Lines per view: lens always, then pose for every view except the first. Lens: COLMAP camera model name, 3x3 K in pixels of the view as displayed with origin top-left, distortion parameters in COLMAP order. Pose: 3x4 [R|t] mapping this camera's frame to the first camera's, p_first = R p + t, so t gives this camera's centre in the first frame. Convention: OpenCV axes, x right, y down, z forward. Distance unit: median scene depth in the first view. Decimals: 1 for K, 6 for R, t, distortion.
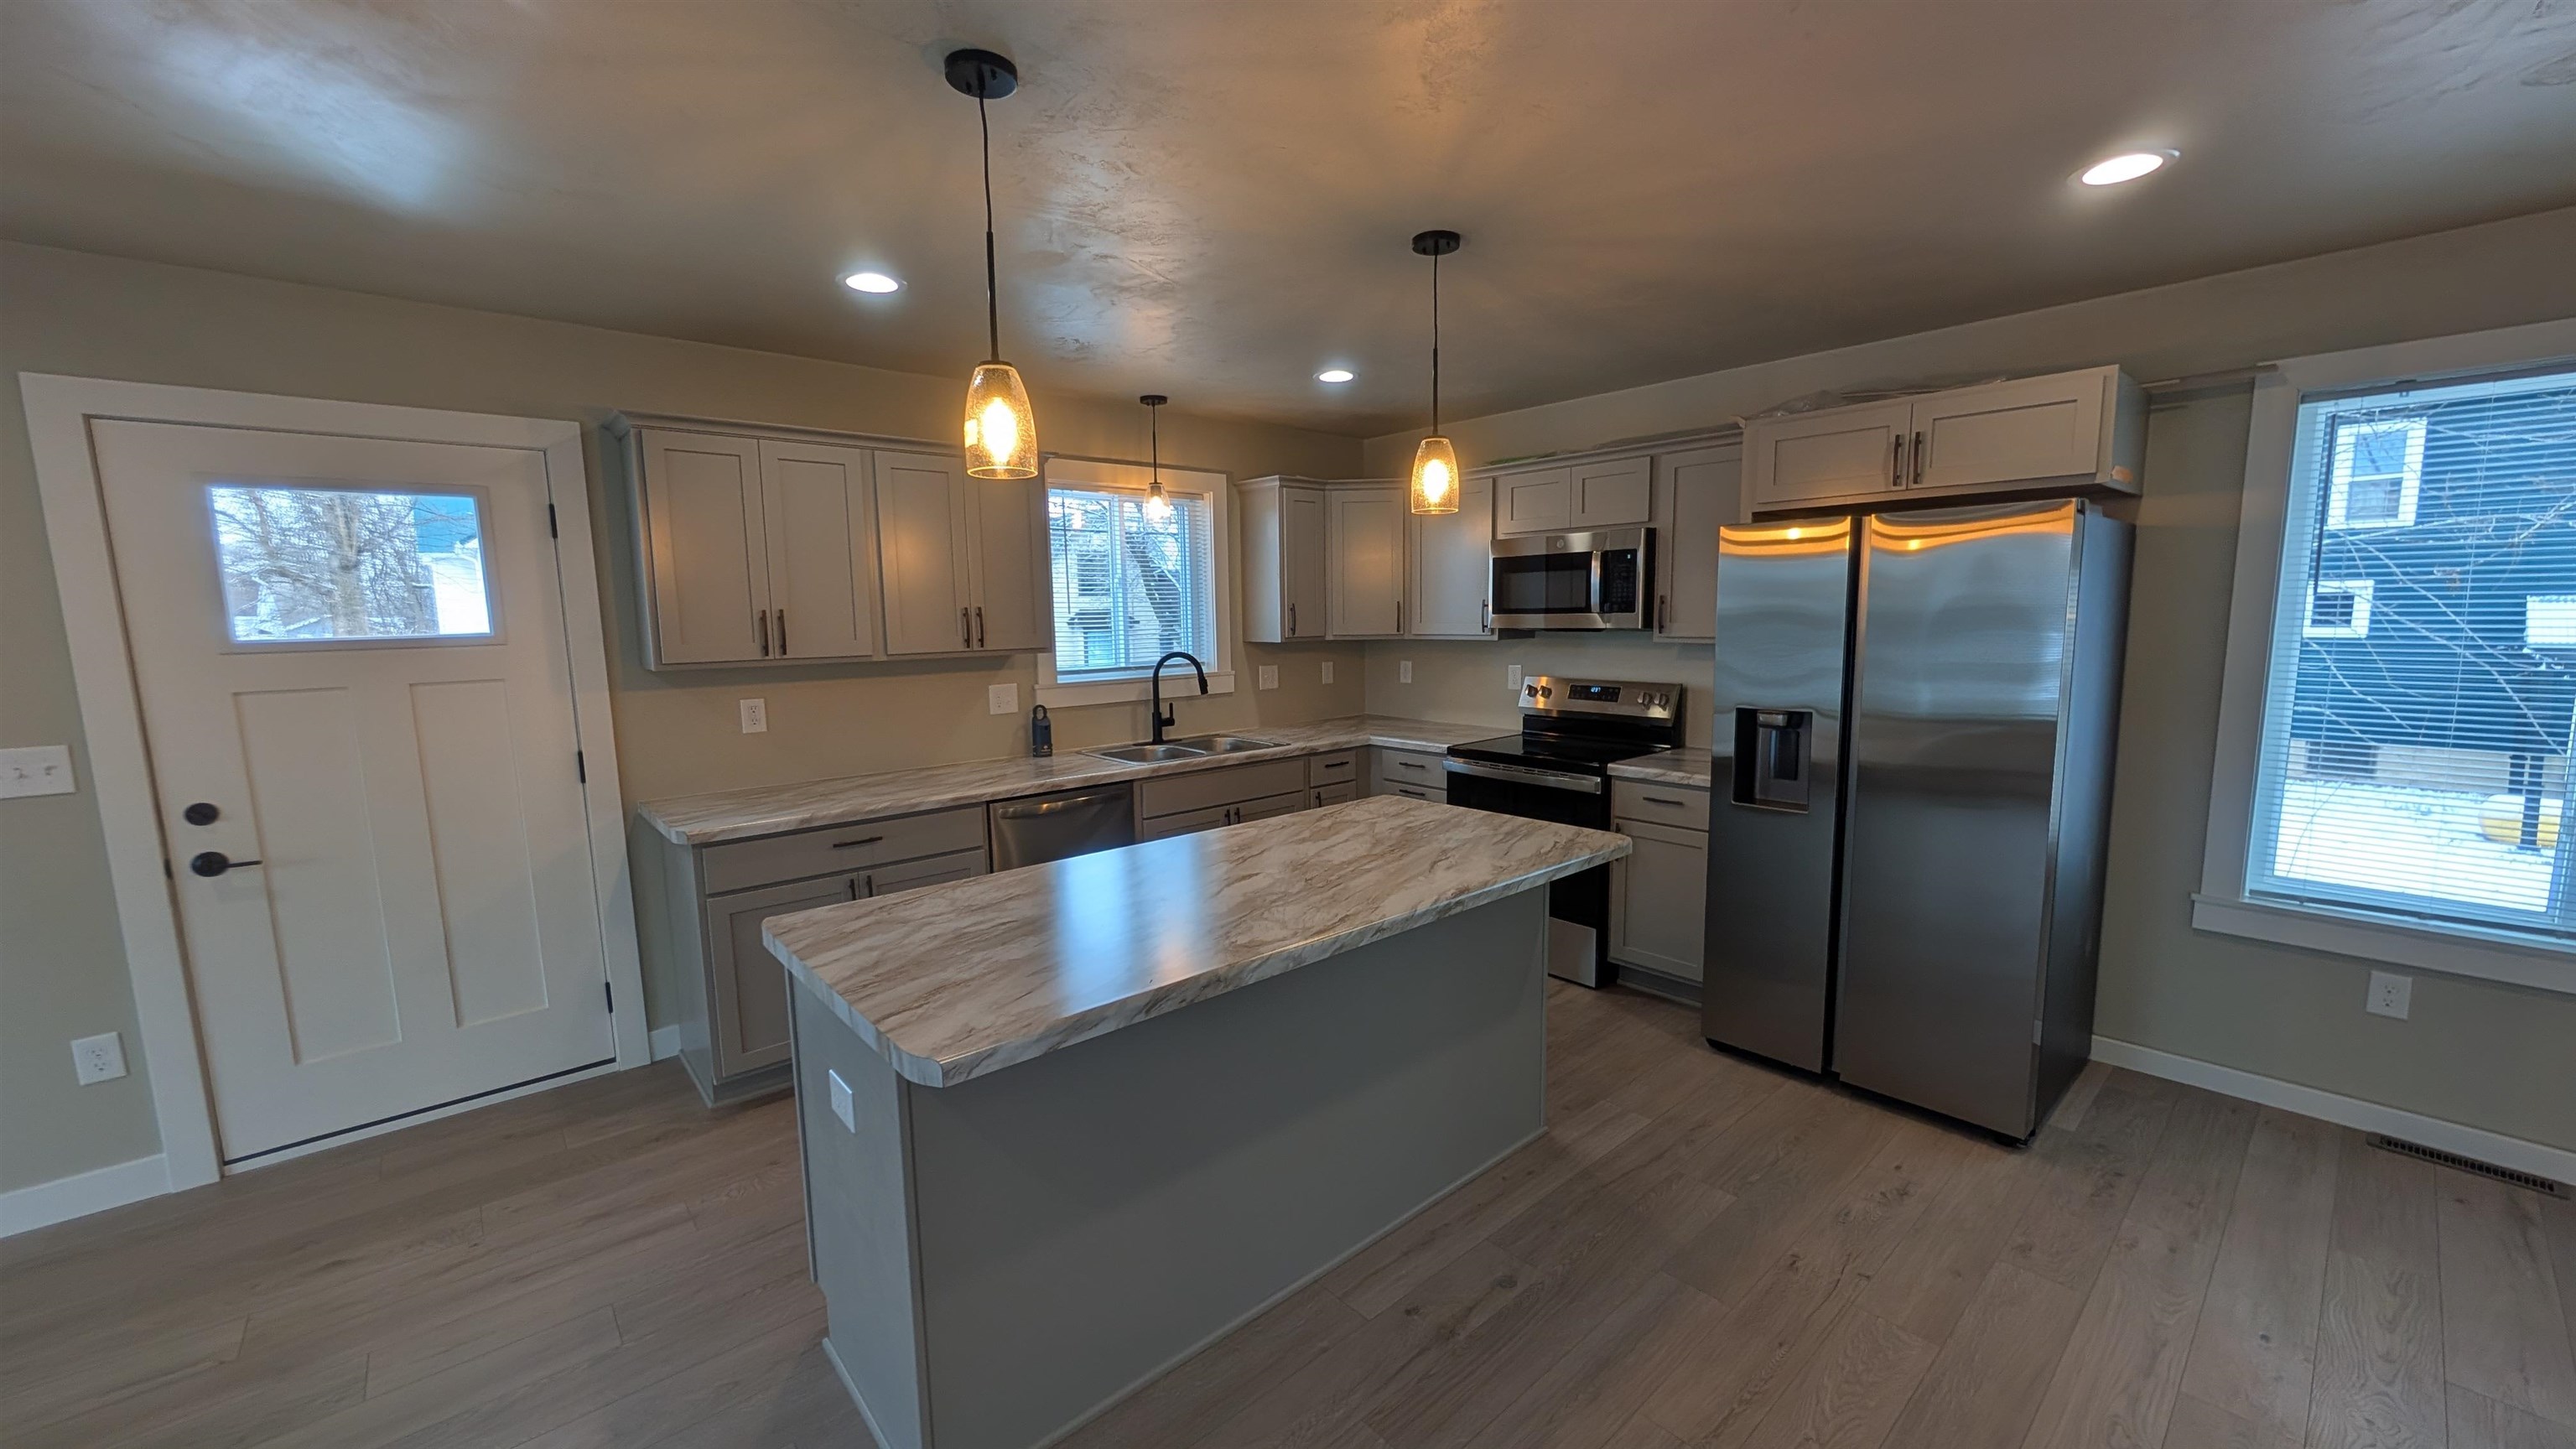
lens RADIAL K [[972.8, 0, 1293.4], [0, 972.8, 736.0], [0, 0, 1]] dist [-0.000343, 0.000824]
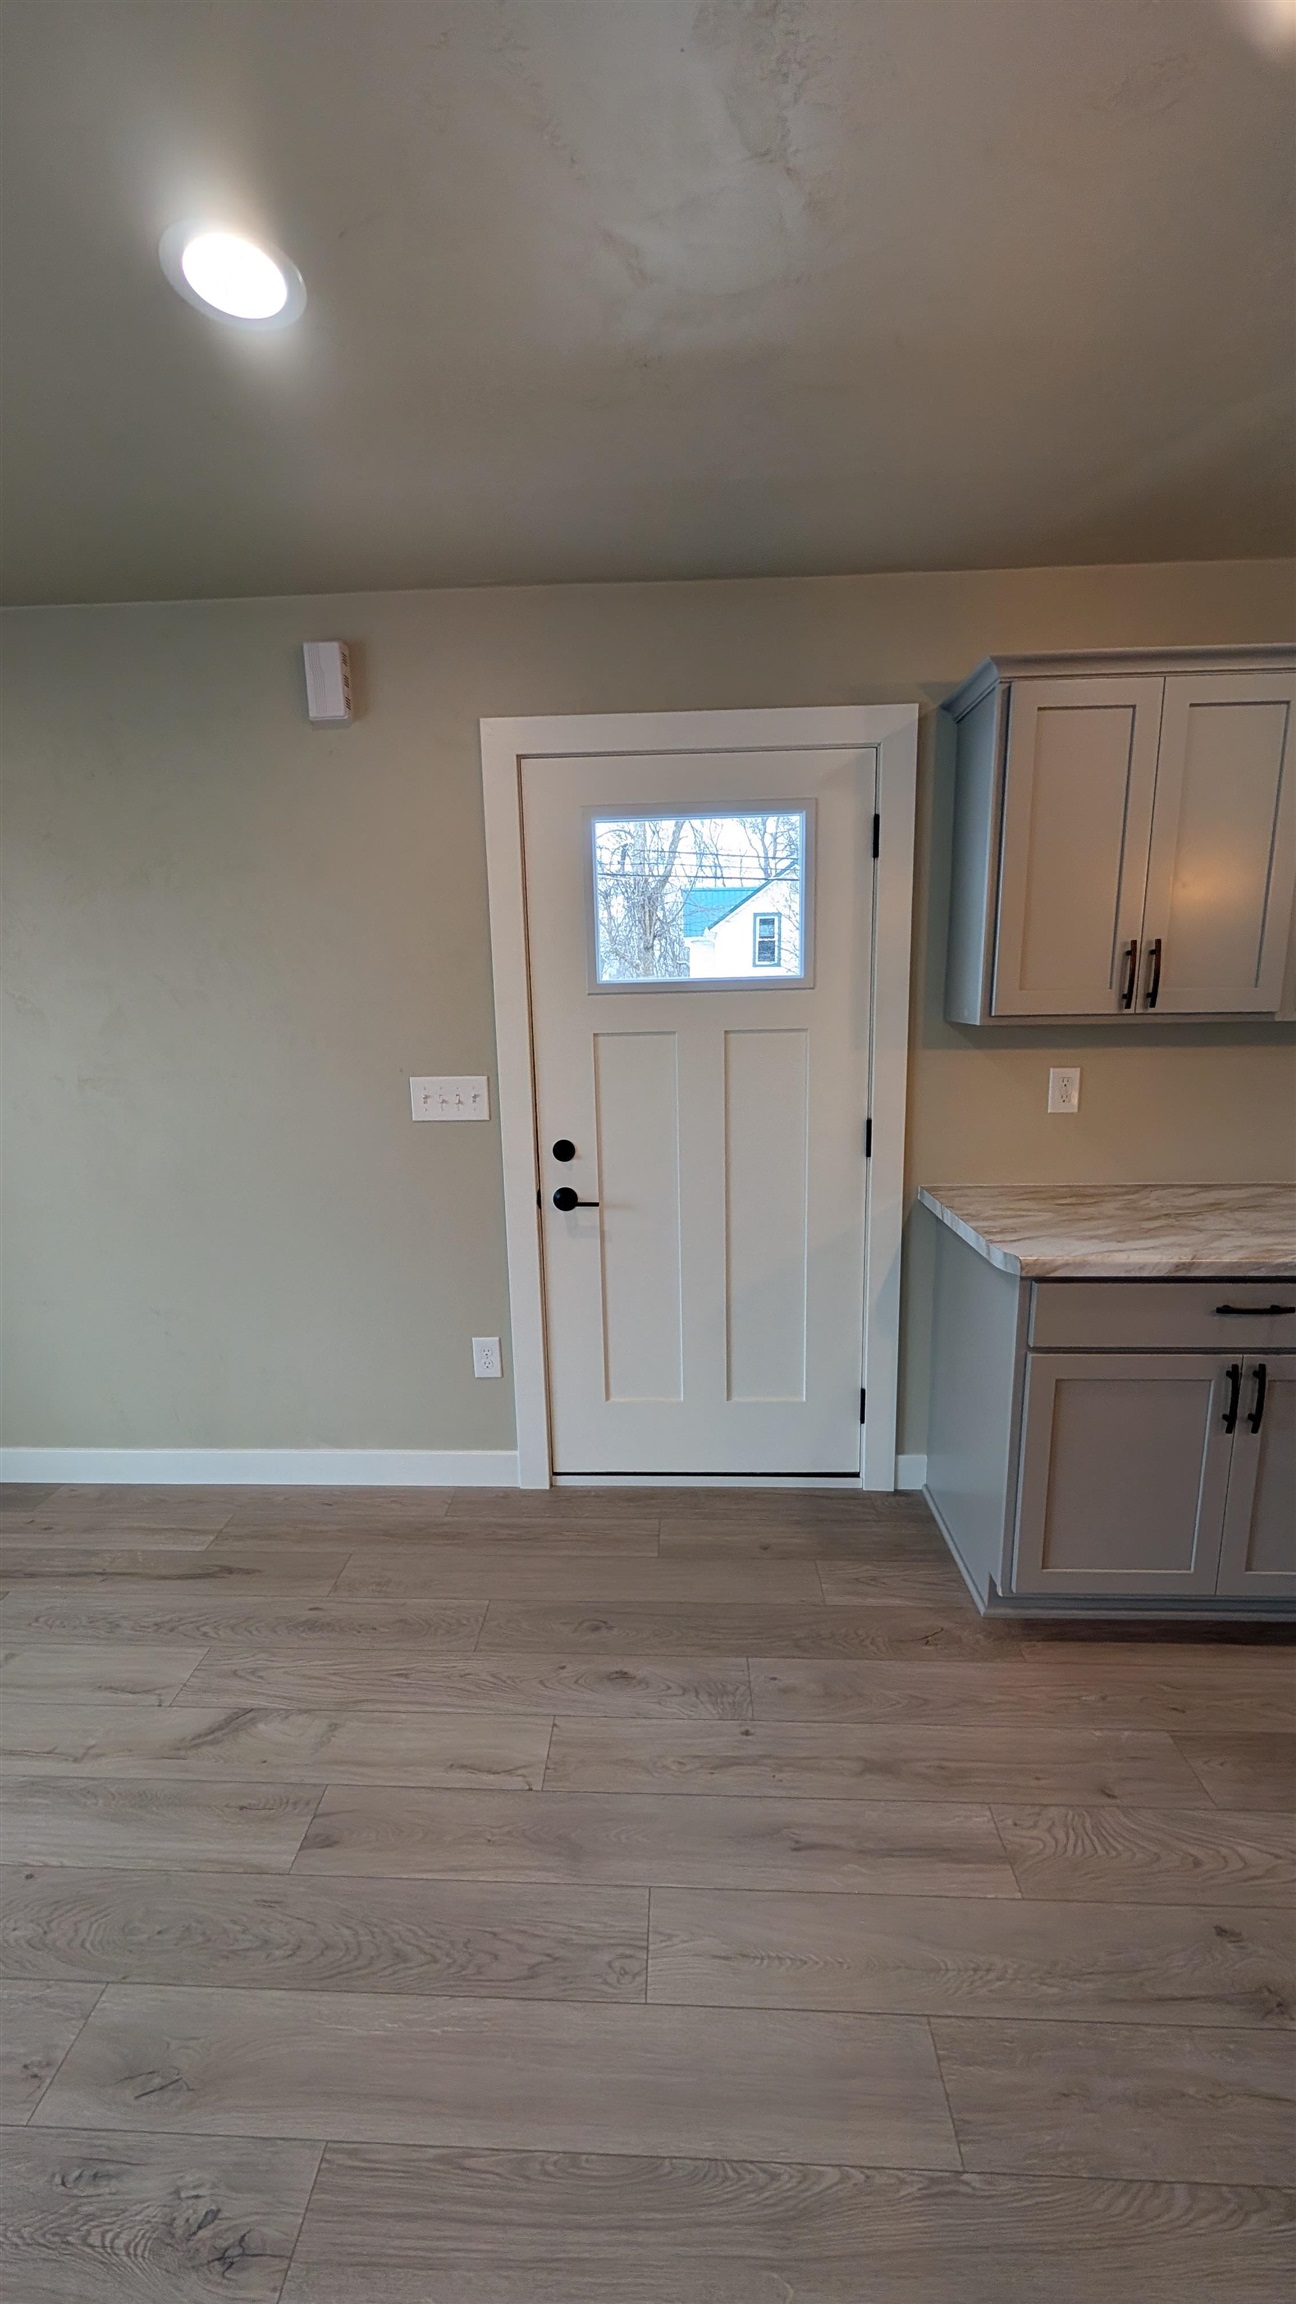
lens RADIAL K [[870.1, 0, 643.0], [0, 870.1, 1143.0], [0, 0, 1]] dist [-0.000343, 0.000824]
pose [[0.721078, 0.123324, -0.681790, -0.394973], [-0.083822, 0.992331, 0.090843, -0.016542], [0.687764, -0.008356, 0.725886, 0.354114]]
